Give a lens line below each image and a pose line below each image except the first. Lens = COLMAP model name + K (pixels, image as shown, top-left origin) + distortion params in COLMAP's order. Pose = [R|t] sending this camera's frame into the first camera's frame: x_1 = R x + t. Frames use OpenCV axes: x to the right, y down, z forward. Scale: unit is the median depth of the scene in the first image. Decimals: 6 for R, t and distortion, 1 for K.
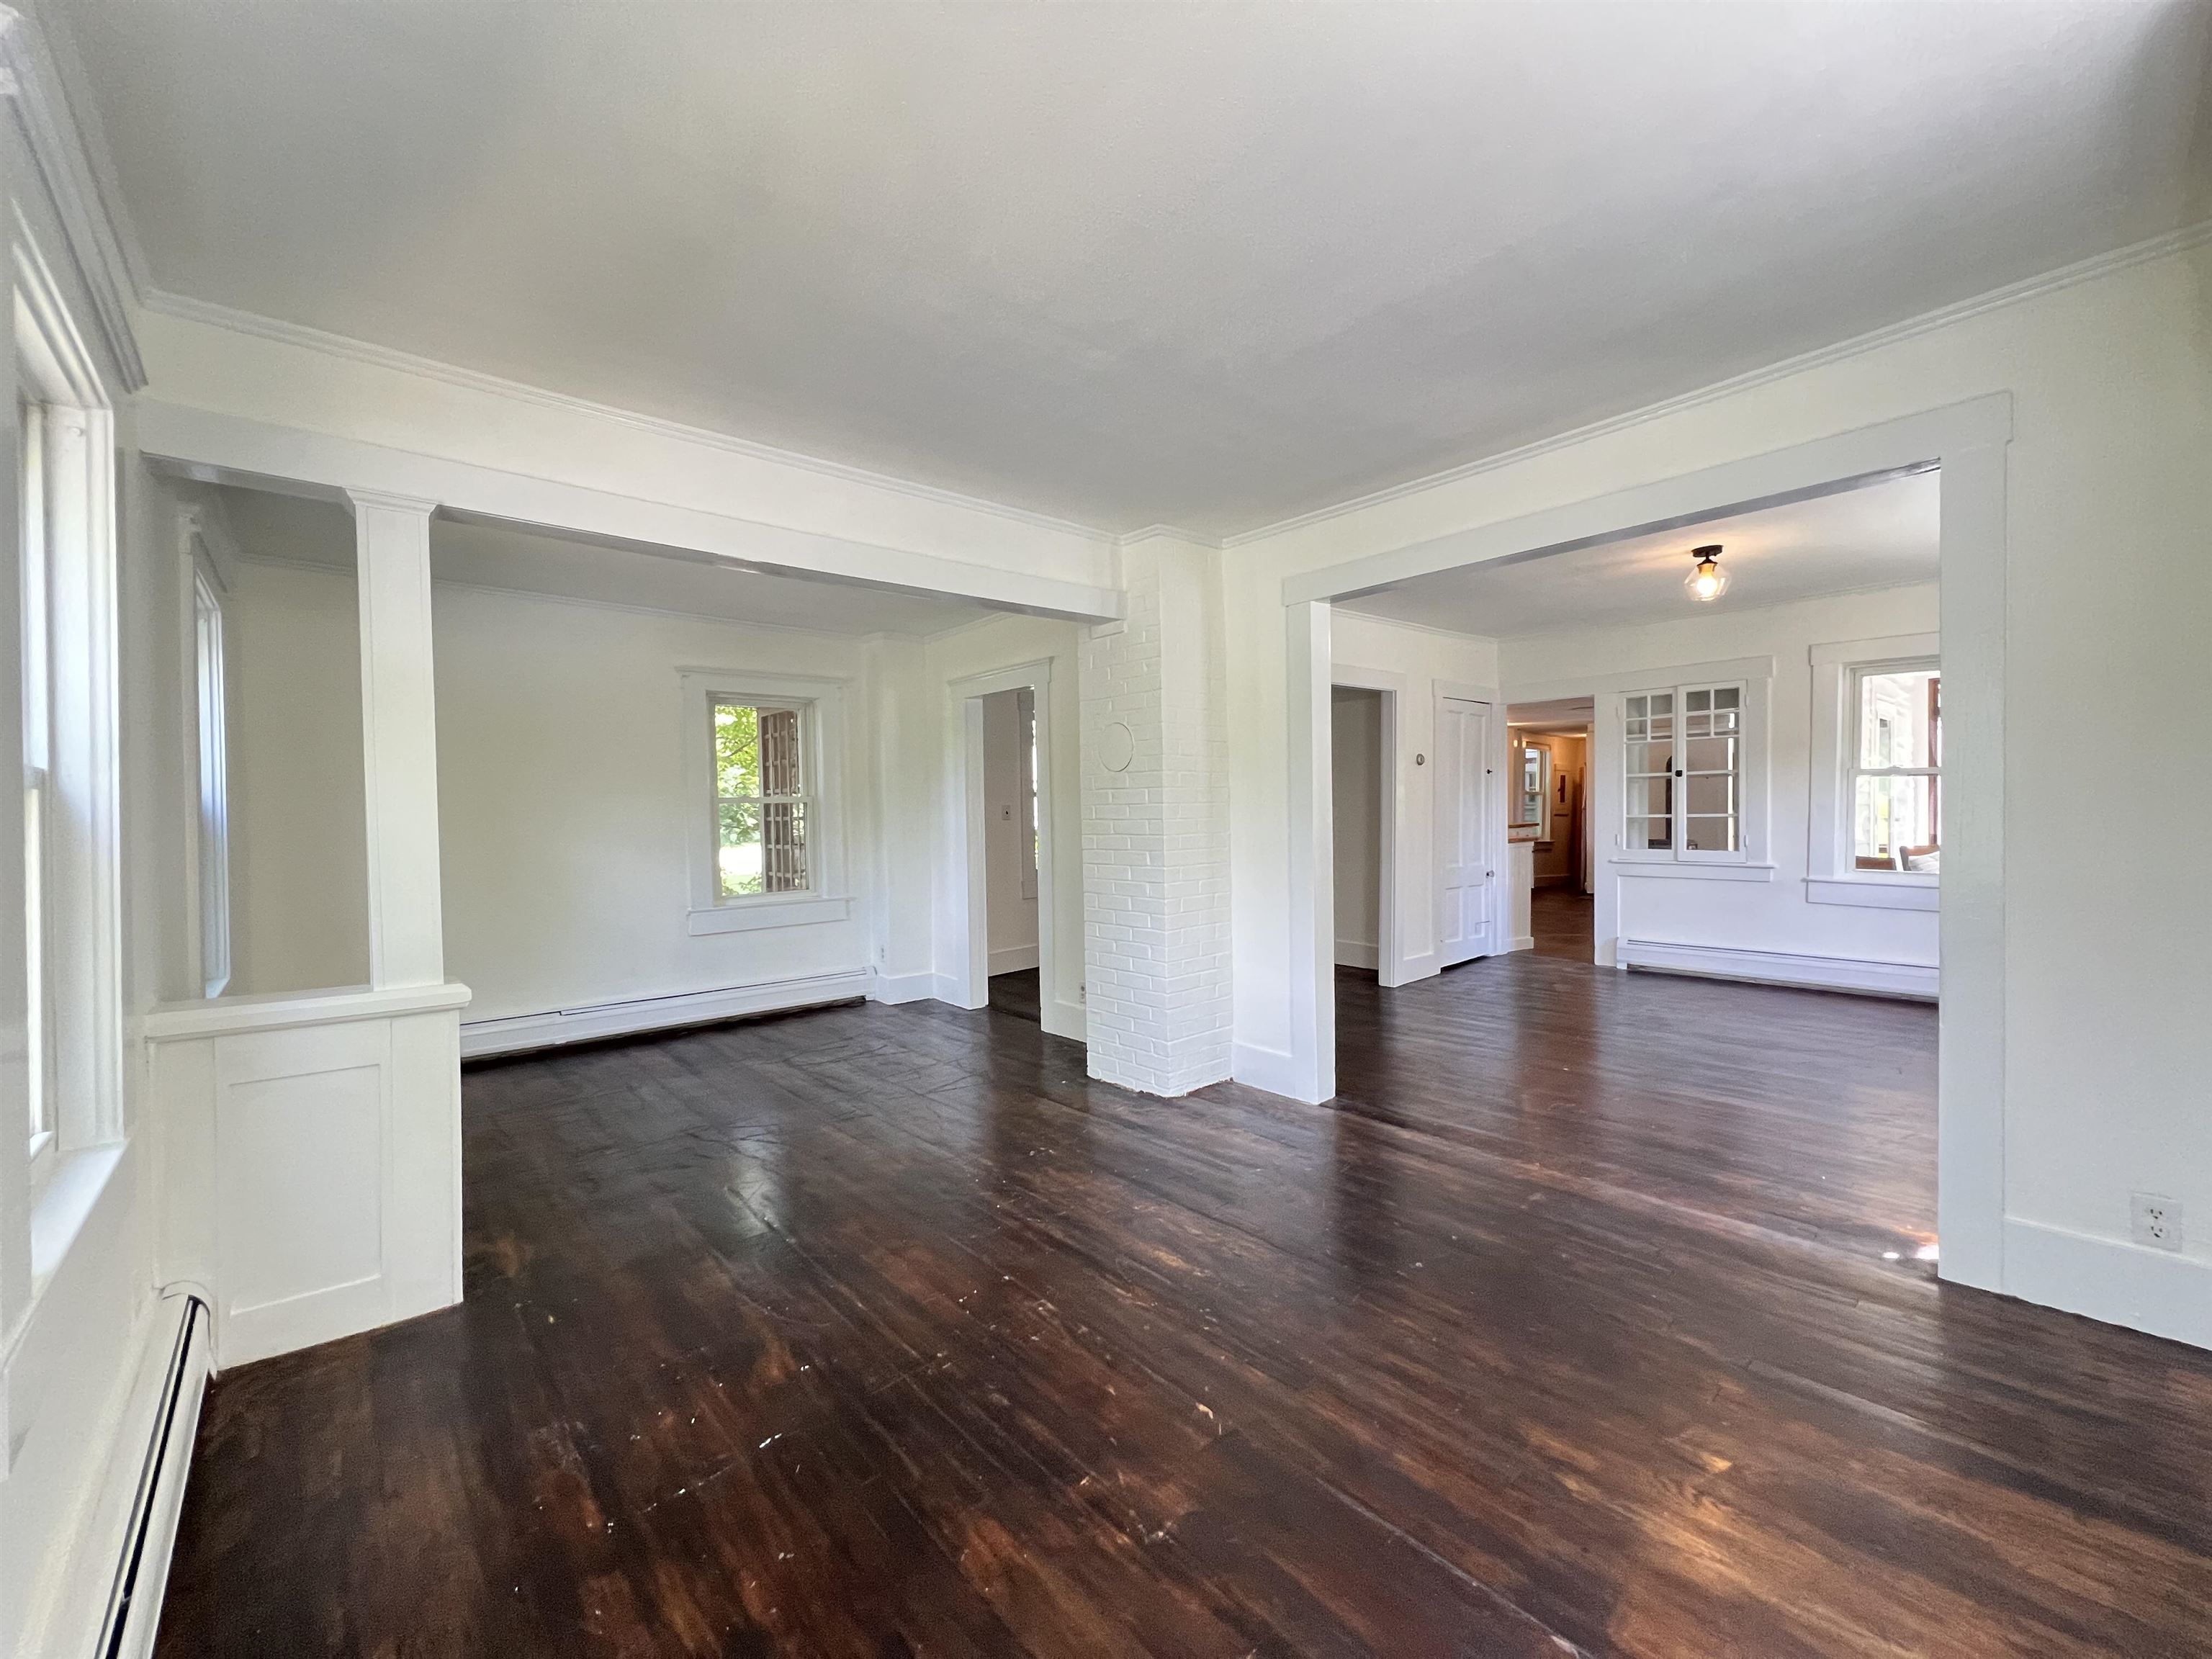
lens RADIAL K [[898.3, 0, 1106.4], [0, 898.3, 827.9], [0, 0, 1]] dist [-0.000038, 0.000065]
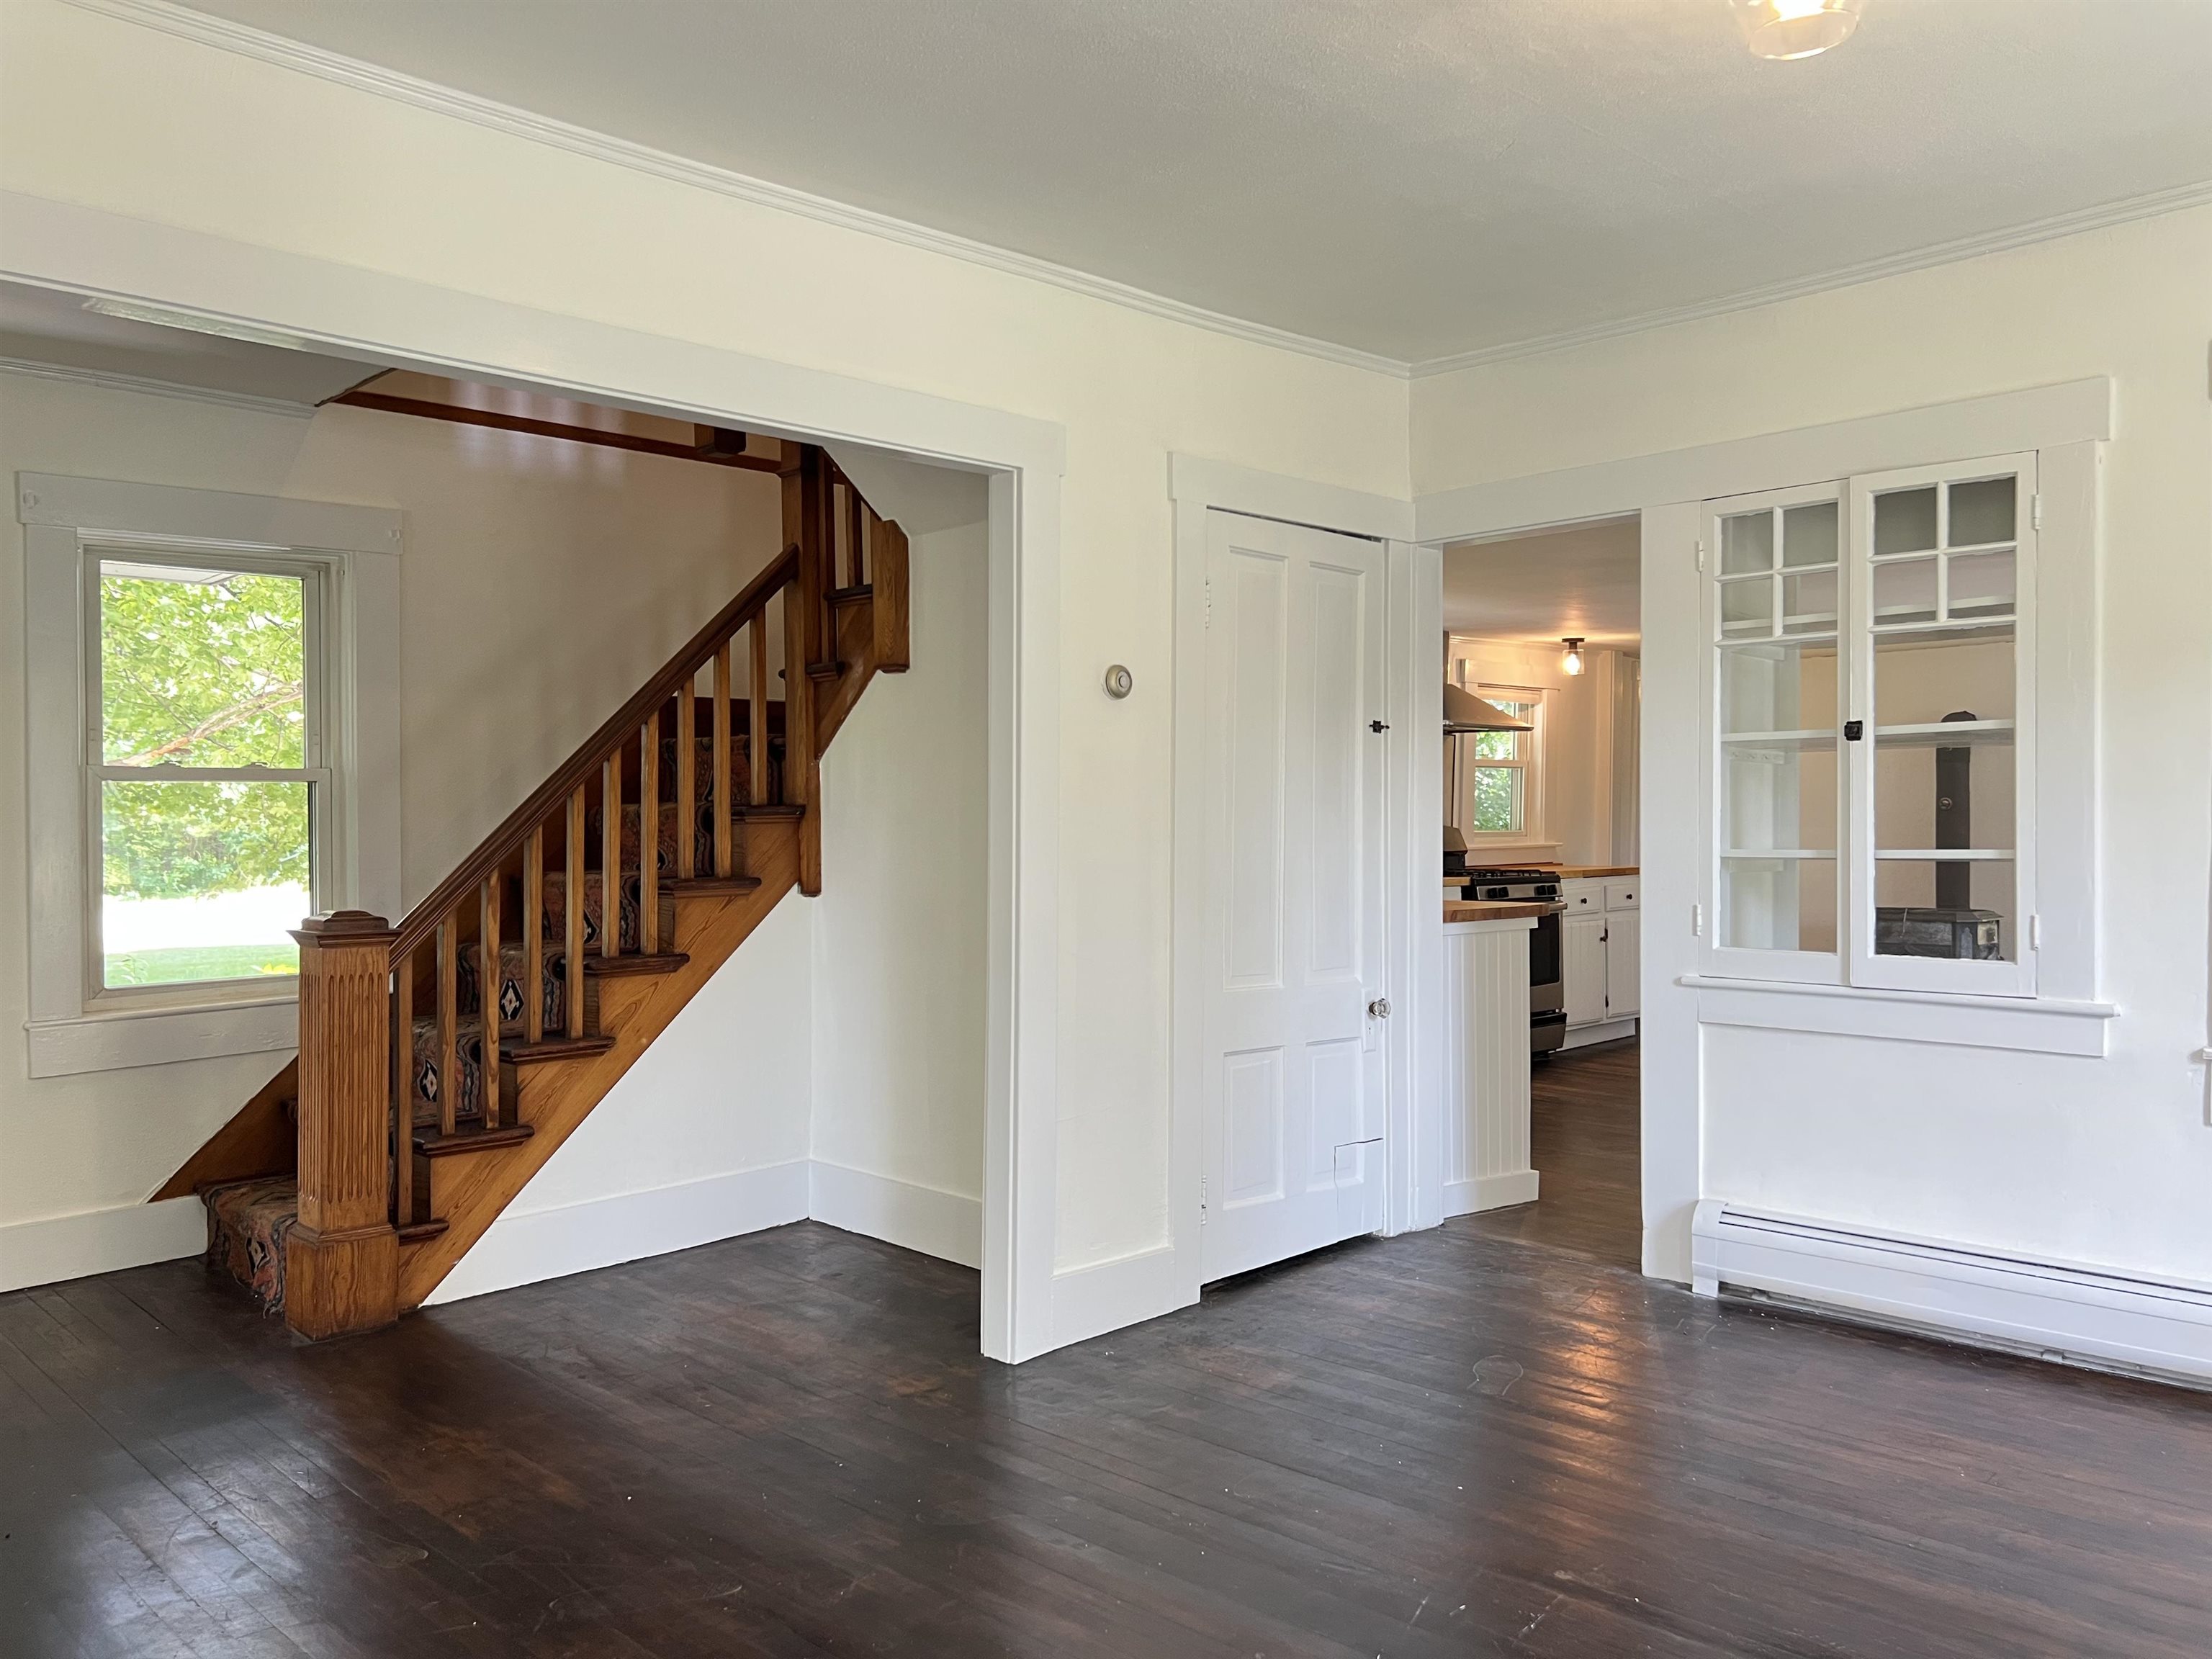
lens RADIAL K [[1677.8, 0, 1113.8], [0, 1677.8, 828.3], [0, 0, 1]] dist [0.029803, -0.007212]
pose [[0.998265, 0.012887, 0.057452, 0.305532], [-0.011634, 0.999688, -0.022091, -0.005790], [-0.057719, 0.021384, 0.998104, 0.358847]]
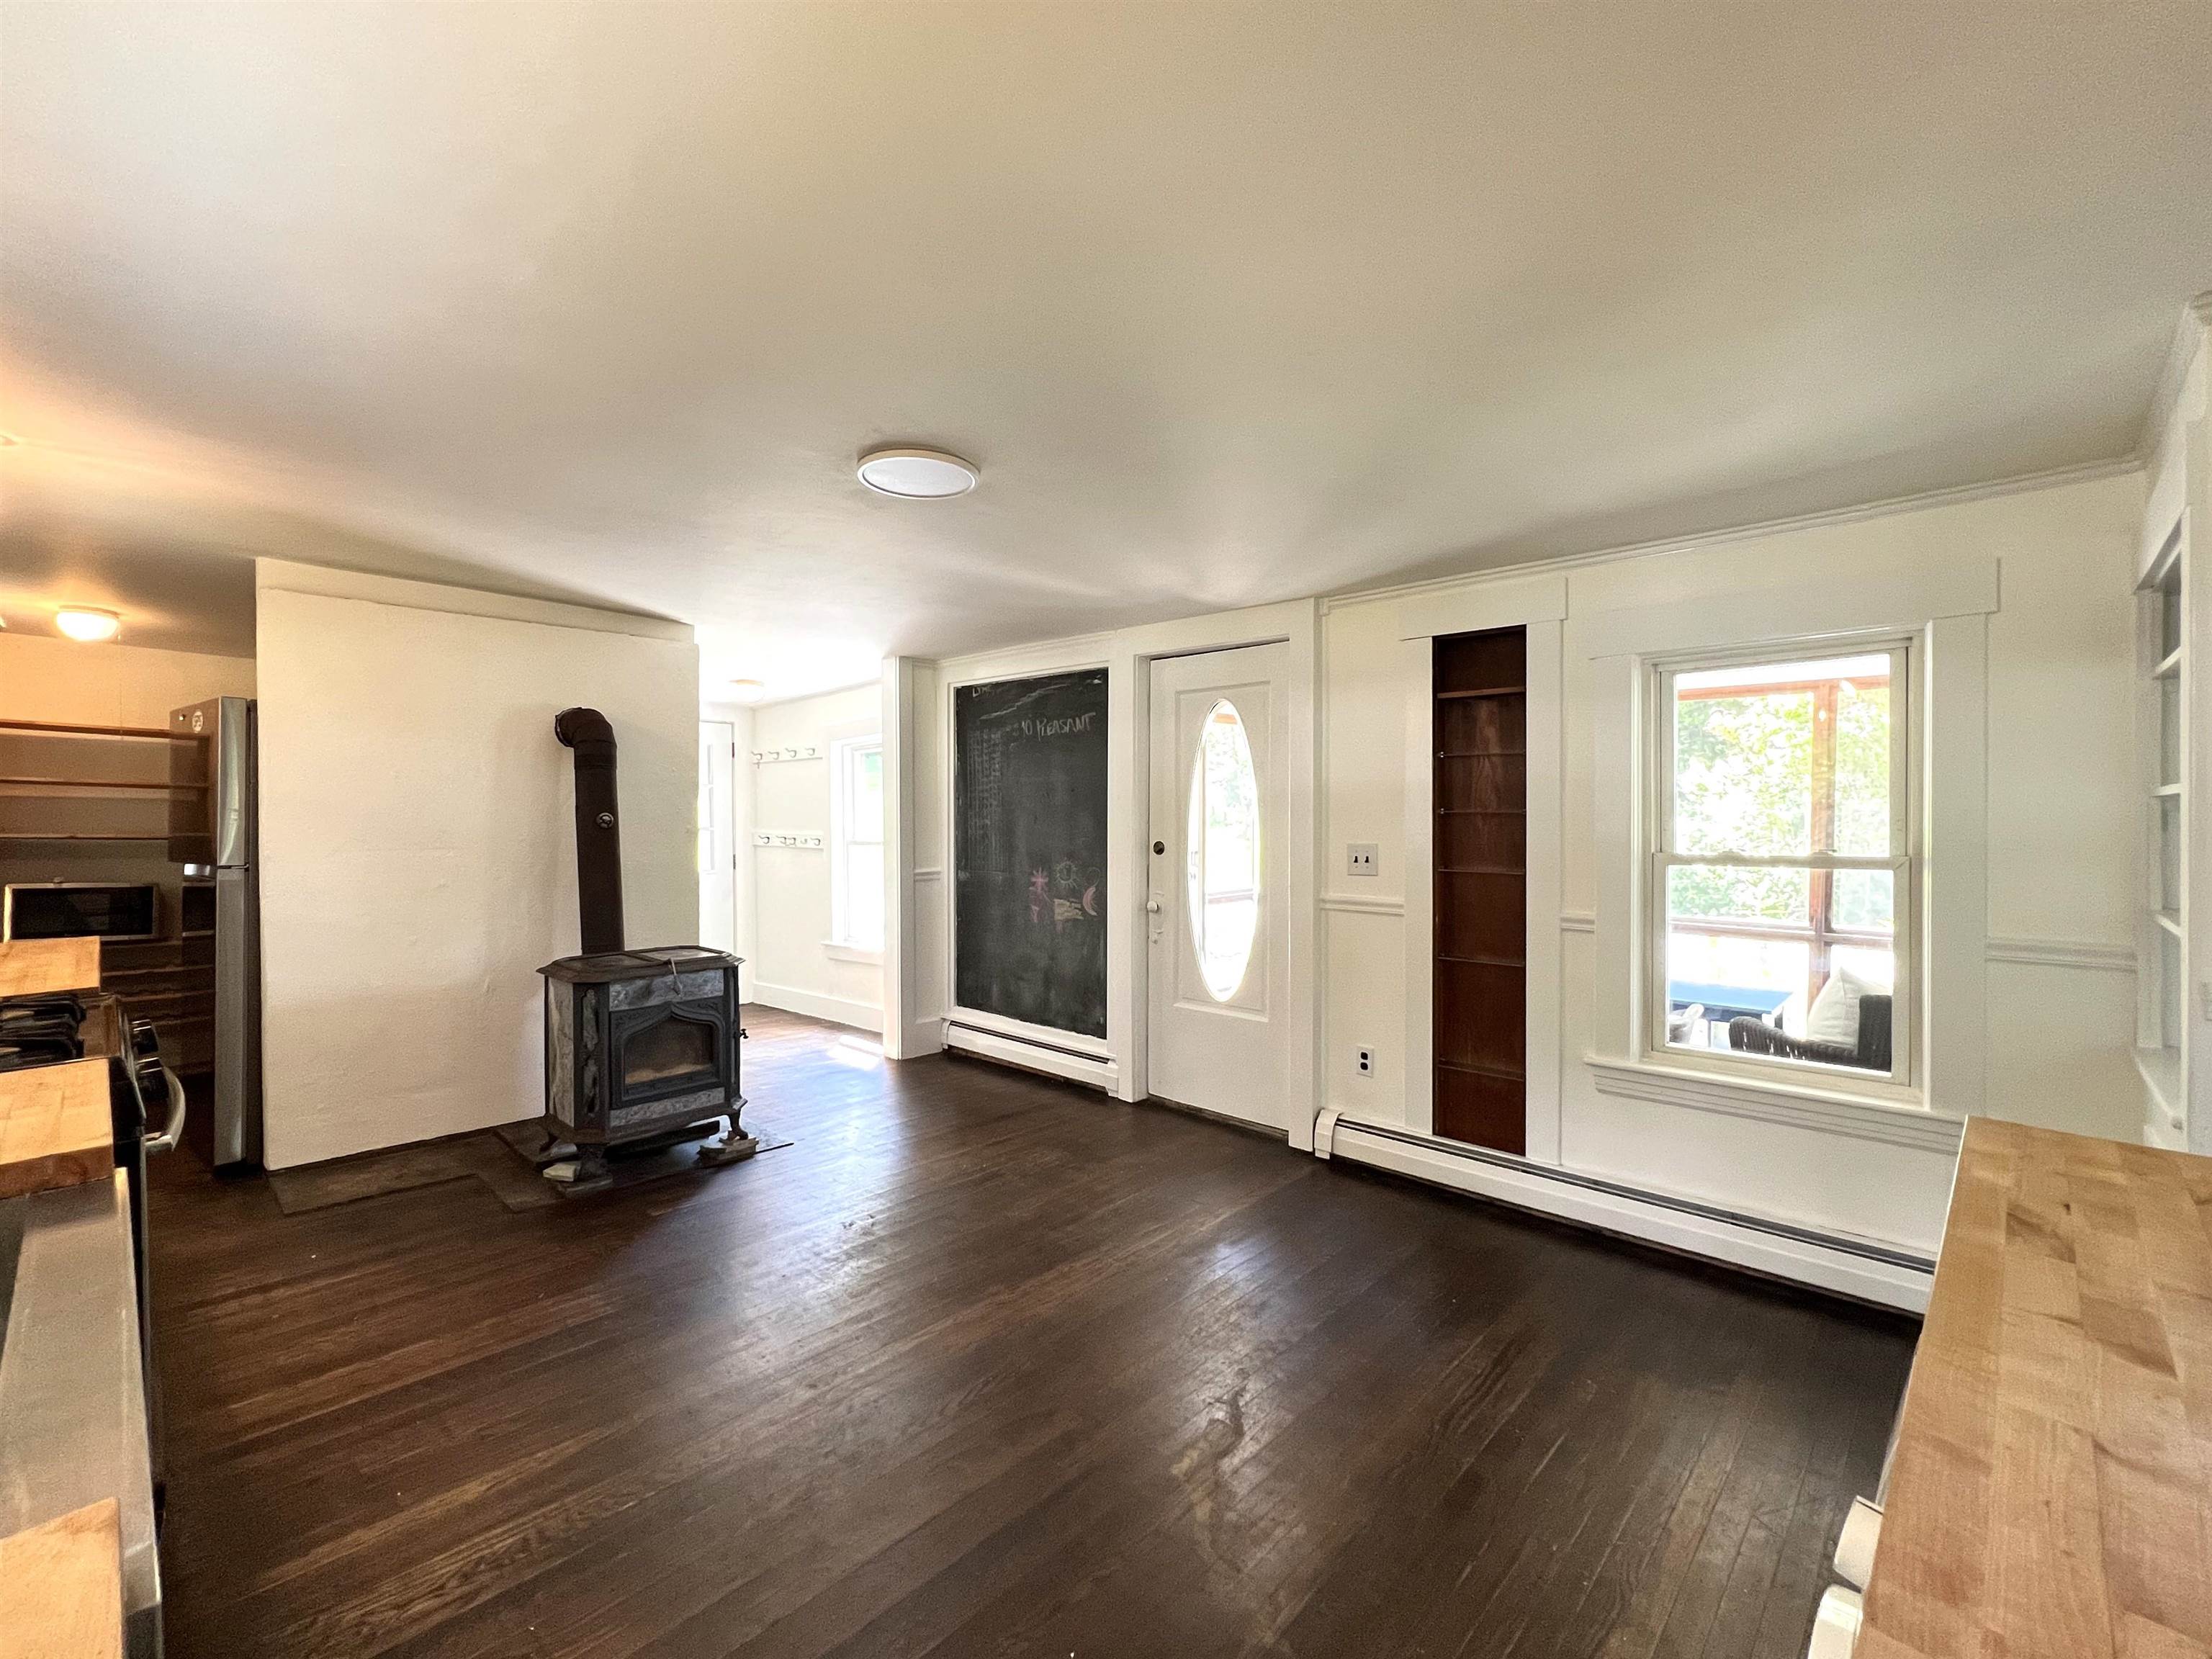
lens RADIAL K [[969.7, 0, 1101.5], [0, 969.7, 832.2], [0, 0, 1]] dist [-0.003619, 0.000849]
pose [[-0.093922, -0.004712, 0.995568, 0.386156], [0.014218, 0.999880, 0.006074, -0.053512], [-0.995478, 0.014725, -0.093844, 1.381731]]
